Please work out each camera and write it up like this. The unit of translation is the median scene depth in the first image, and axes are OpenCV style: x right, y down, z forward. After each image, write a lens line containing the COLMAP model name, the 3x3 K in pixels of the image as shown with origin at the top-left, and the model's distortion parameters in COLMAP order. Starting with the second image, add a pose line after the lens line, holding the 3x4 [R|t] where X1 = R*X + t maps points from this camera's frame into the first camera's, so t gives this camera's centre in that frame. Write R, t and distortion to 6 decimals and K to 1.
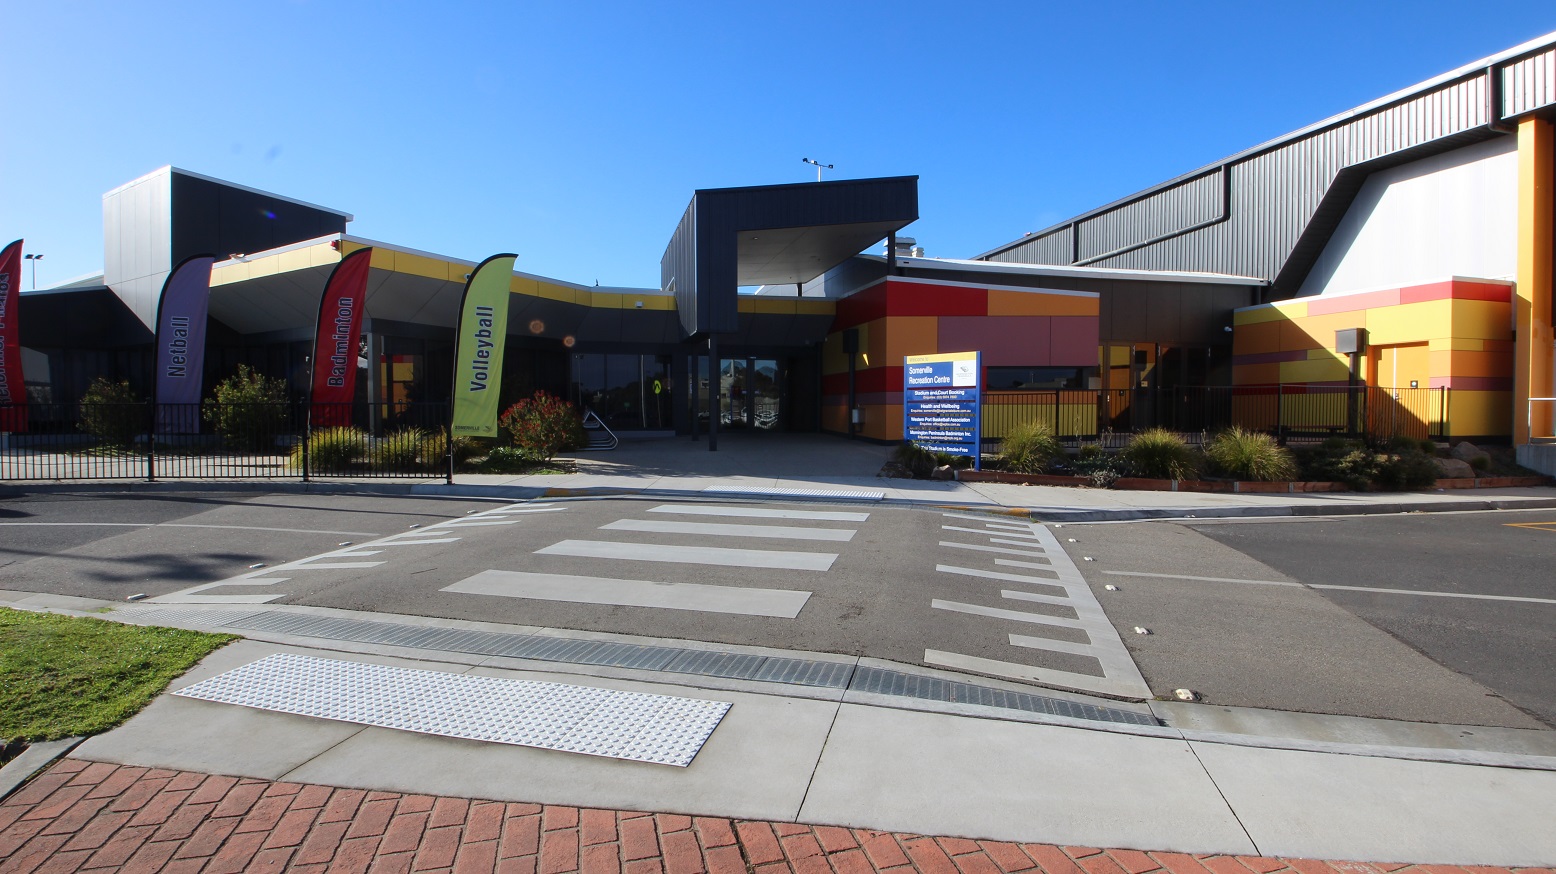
lens RADIAL K [[708.6, 0, 778.0], [0, 708.6, 437.0], [0, 0, 1]] dist [0.000302, -0.018690]
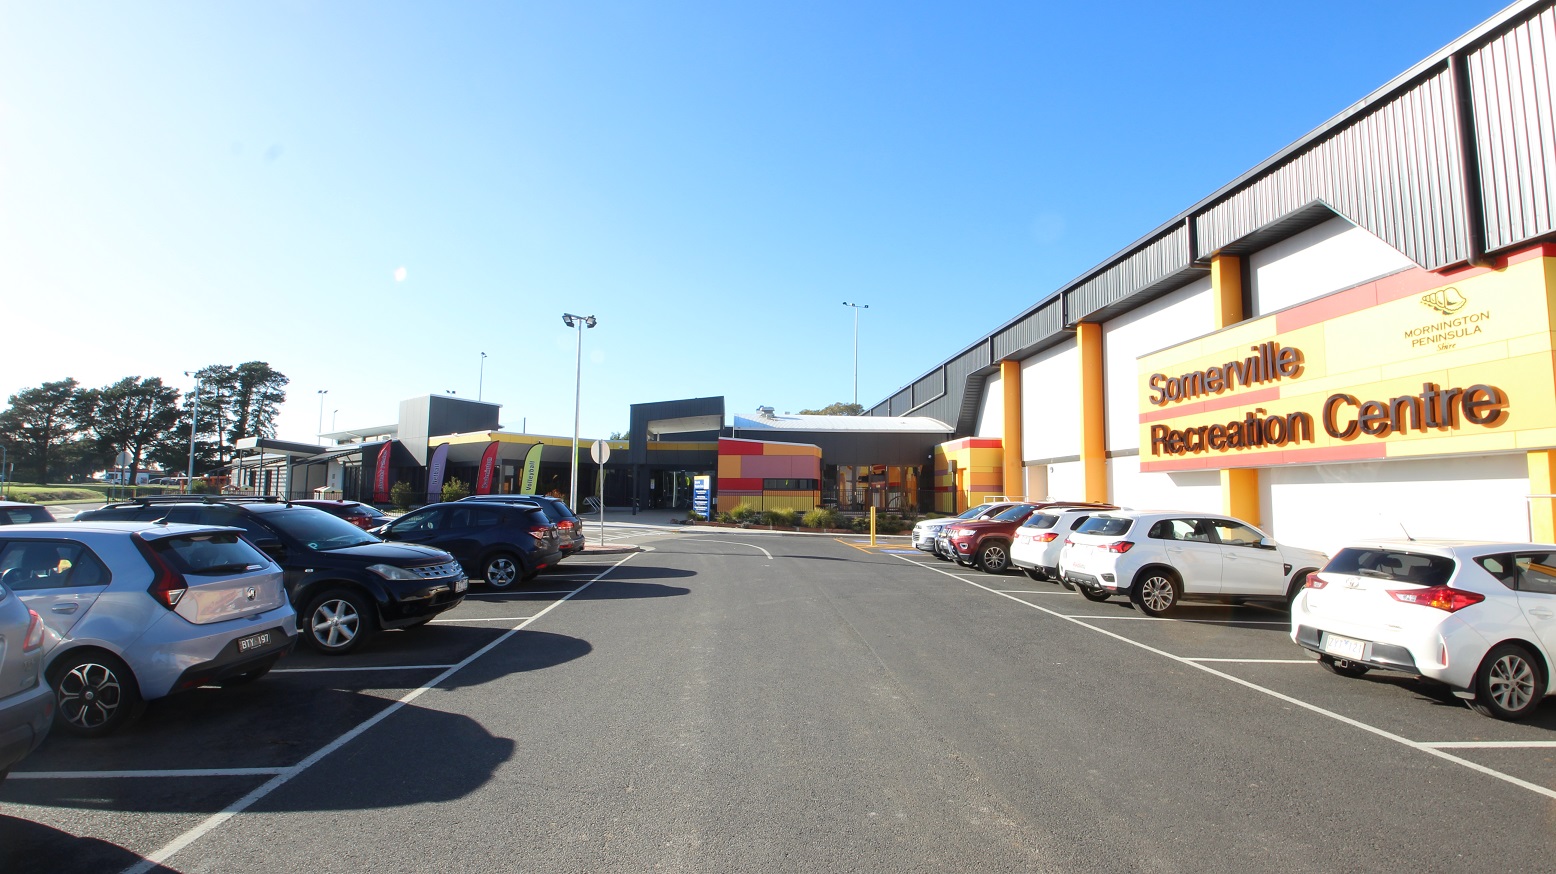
lens RADIAL K [[708.6, 0, 778.0], [0, 708.6, 437.0], [0, 0, 1]] dist [0.000302, -0.018690]
pose [[0.981174, -0.006244, -0.193022, 0.832943], [-0.017998, 0.992171, -0.123585, 0.043796], [0.192283, 0.124733, 0.973380, -1.209375]]
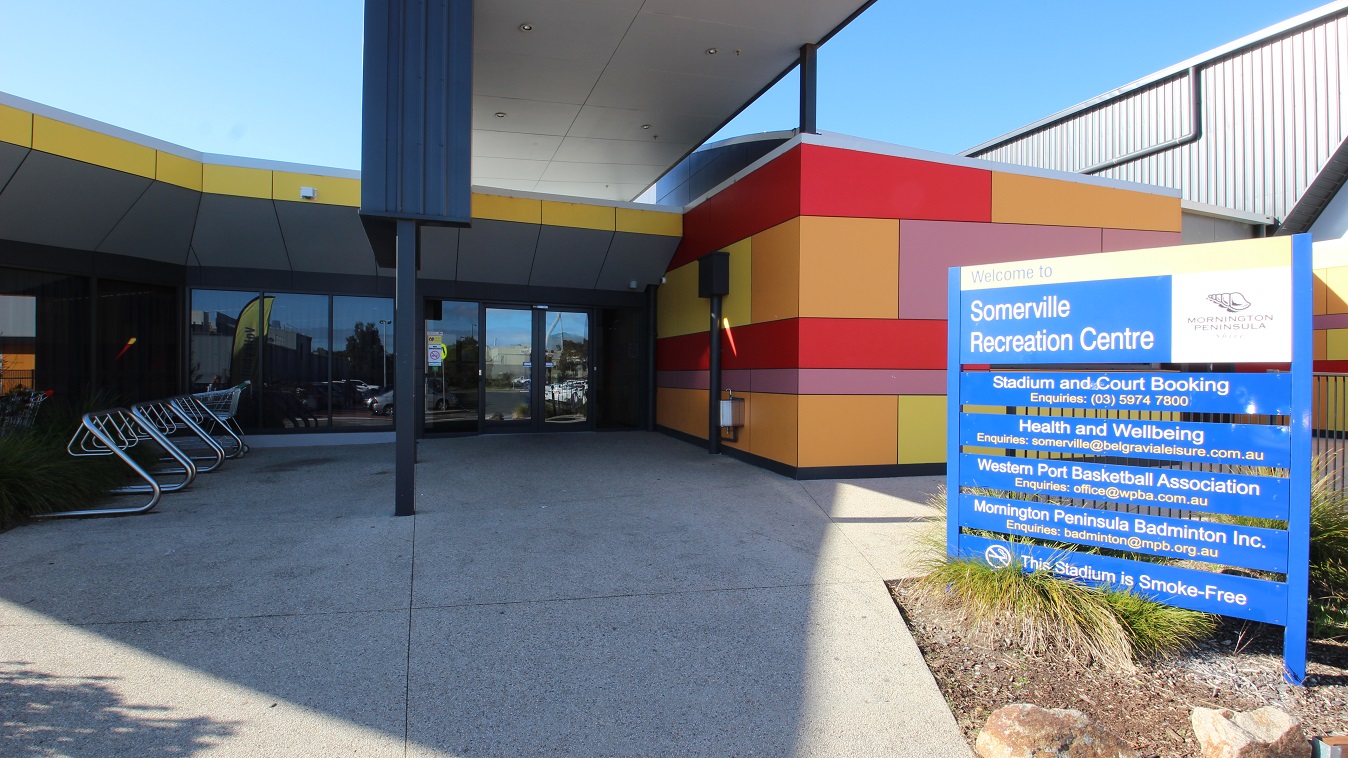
lens RADIAL K [[613.9, 0, 674.0], [0, 613.9, 379.0], [0, 0, 1]] dist [0.000302, -0.018690]
pose [[0.992611, 0.007819, 0.121086, 0.017520], [-0.003703, 0.999409, -0.034176, -0.046558], [-0.121282, 0.033475, 0.992053, 0.649985]]
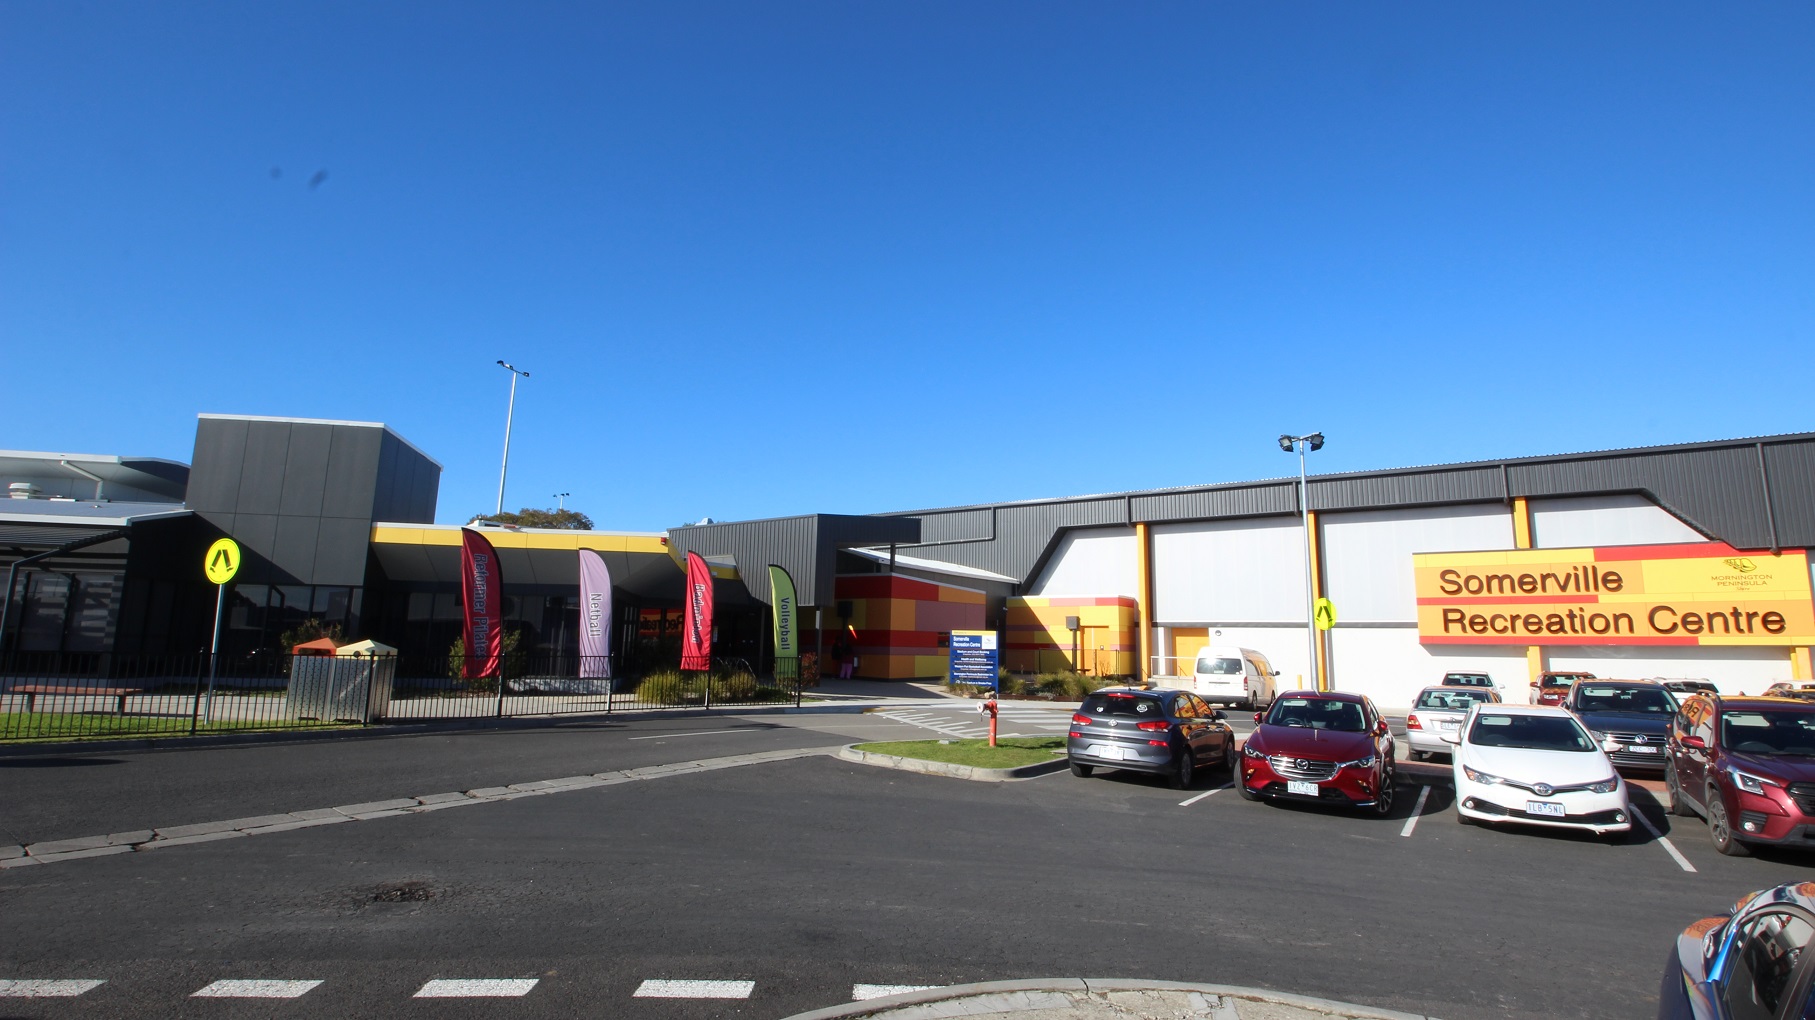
lens RADIAL K [[826.5, 0, 907.5], [0, 826.5, 510.0], [0, 0, 1]] dist [0.000302, -0.018690]
pose [[0.757631, 0.124000, 0.640795, -1.103631], [0.004848, 0.980691, -0.195505, -0.004601], [-0.652665, 0.151227, 0.742401, -0.441407]]
